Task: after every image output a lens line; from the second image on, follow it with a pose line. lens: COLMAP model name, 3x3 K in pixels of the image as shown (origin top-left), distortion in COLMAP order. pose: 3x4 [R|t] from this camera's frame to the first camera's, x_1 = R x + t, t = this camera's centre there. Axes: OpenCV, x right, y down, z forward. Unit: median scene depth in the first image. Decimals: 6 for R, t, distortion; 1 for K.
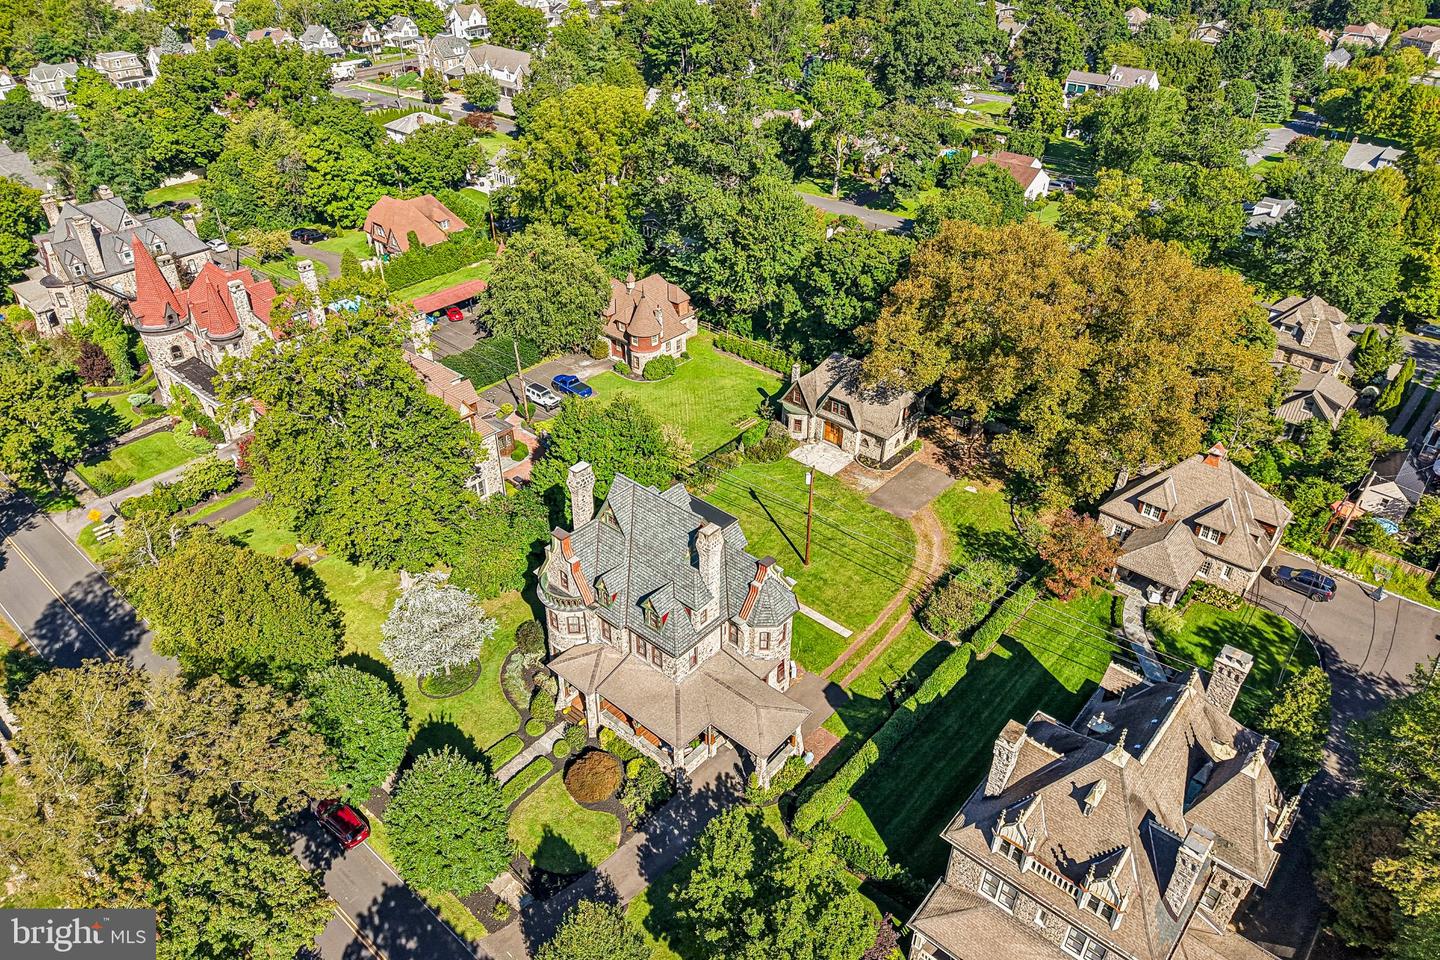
lens RADIAL K [[973.4, 0, 717.2], [0, 973.4, 481.0], [0, 0, 1]] dist [0.047189, -0.056301]
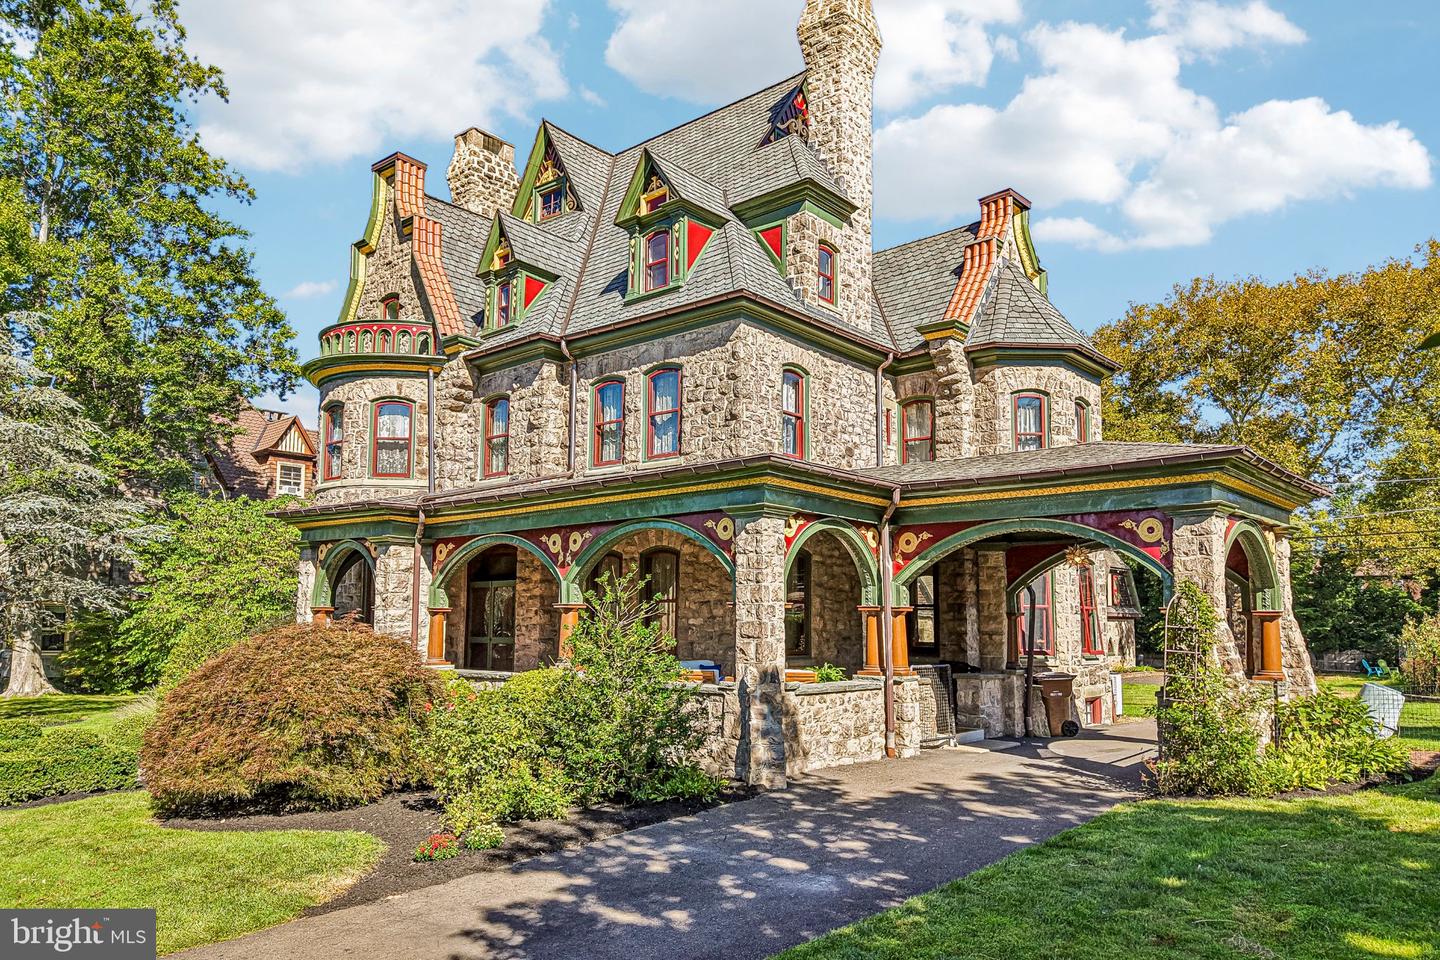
lens RADIAL K [[973.4, 0, 723.1], [0, 973.4, 515.9], [0, 0, 1]] dist [0.047189, -0.056301]
pose [[0.999905, 0.000918, 0.013736, -0.038404], [0.008055, 0.770116, -0.637853, 0.298399], [-0.011164, 0.637903, 0.770036, 0.634983]]
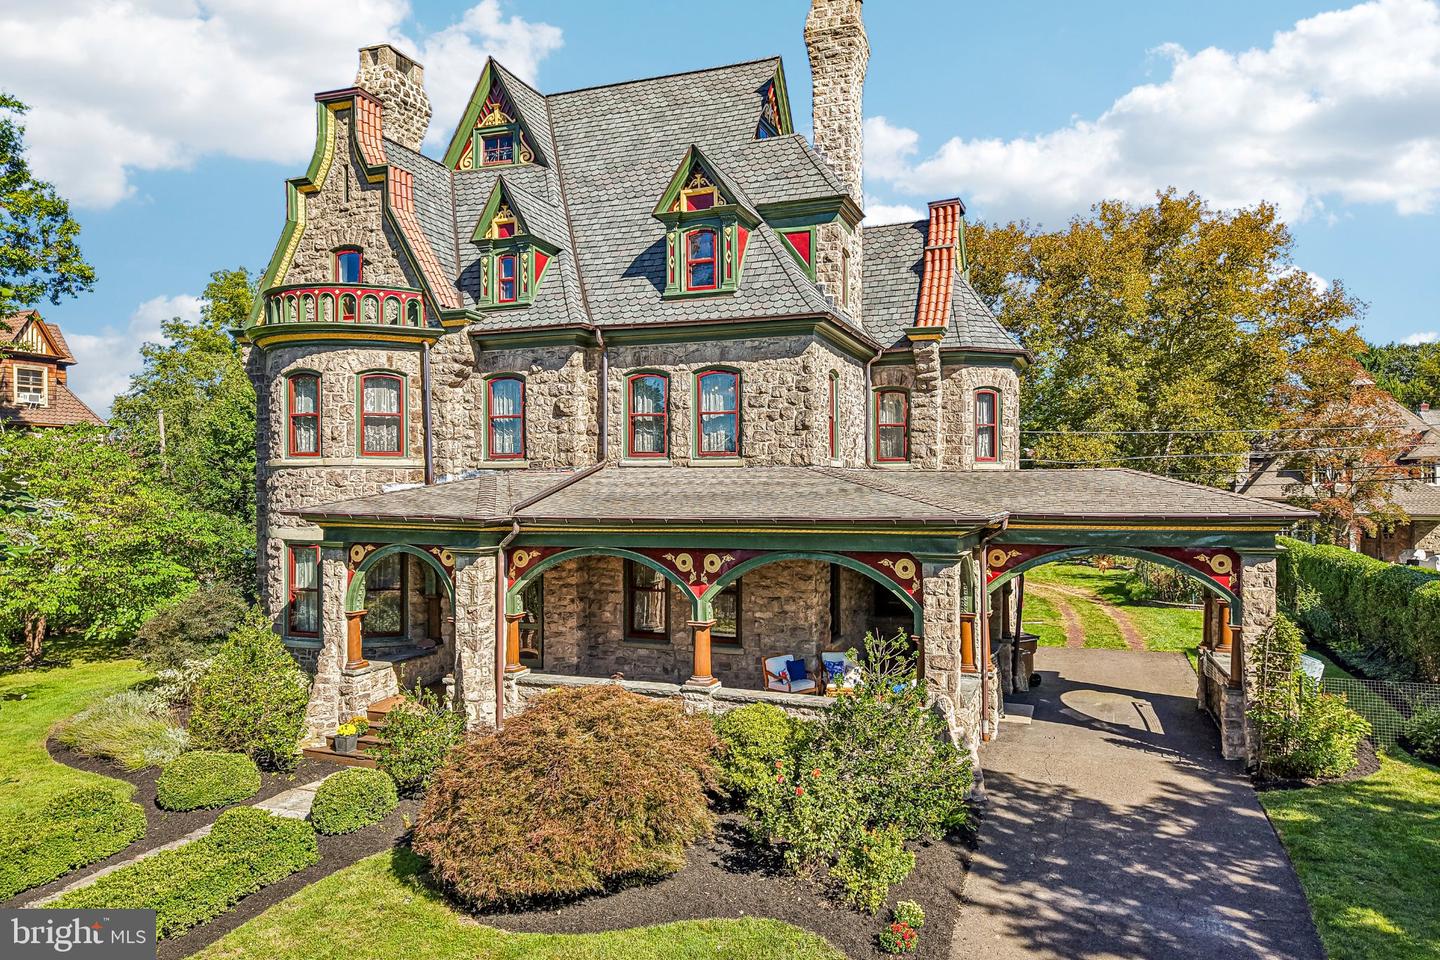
lens RADIAL K [[973.4, 0, 714.6], [0, 973.4, 458.9], [0, 0, 1]] dist [0.047189, -0.056301]
pose [[0.937153, -0.002309, 0.348911, -0.127809], [0.201338, 0.820281, -0.535353, 0.271754], [-0.284968, 0.571956, 0.769194, 0.620169]]
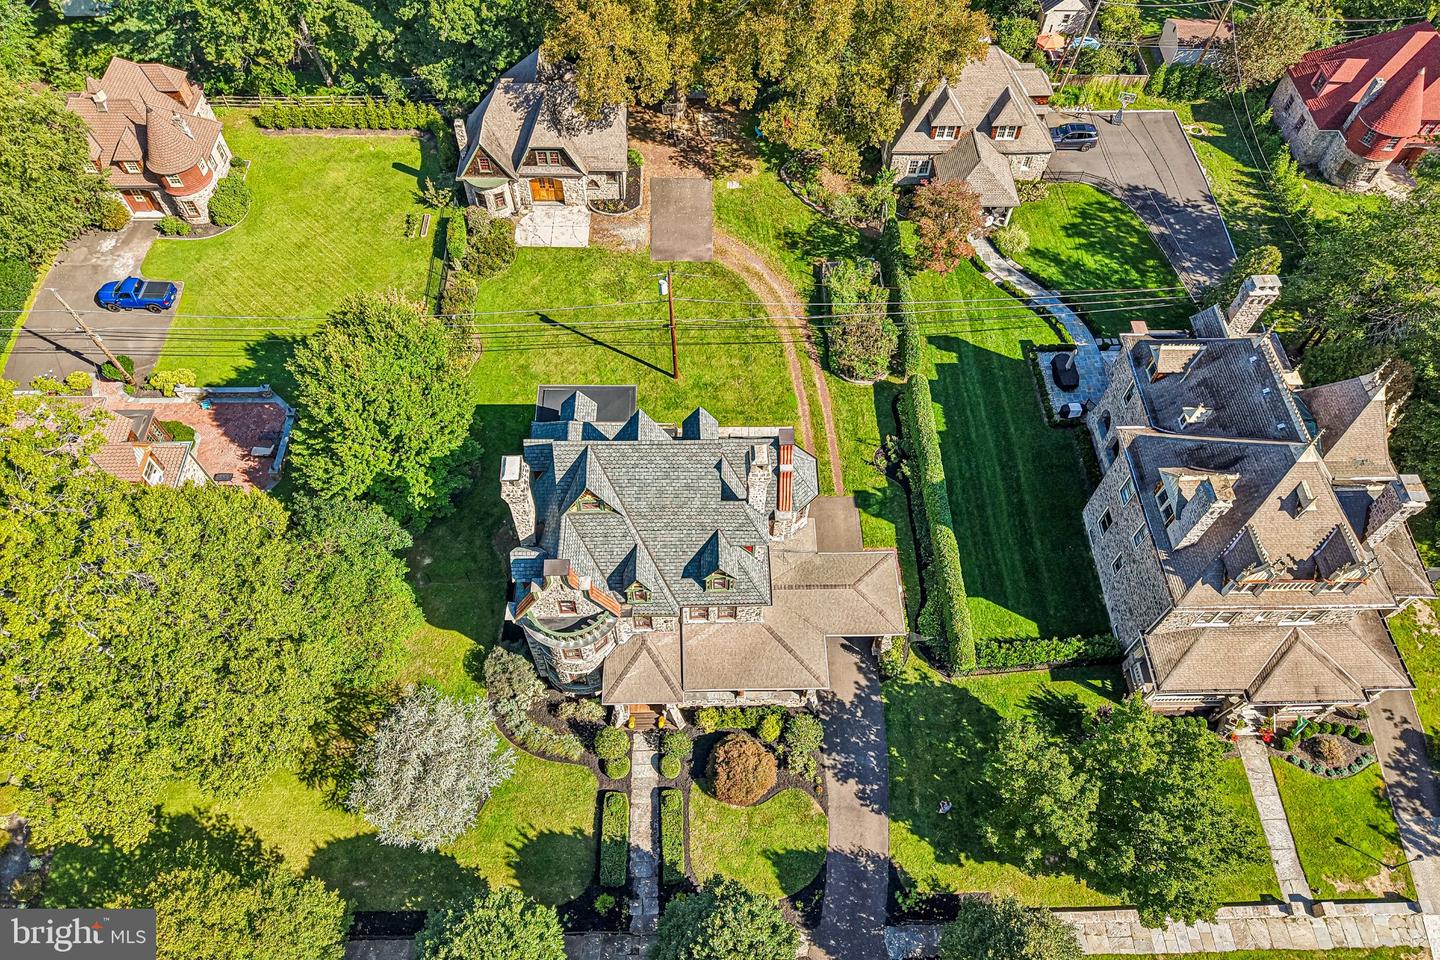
lens RADIAL K [[973.4, 0, 724.8], [0, 973.4, 485.7], [0, 0, 1]] dist [0.047189, -0.056301]
pose [[0.735692, -0.565216, 0.373214, -0.236581], [0.366157, 0.795450, 0.482895, -0.221733], [-0.569813, -0.218607, 0.792164, 0.312189]]
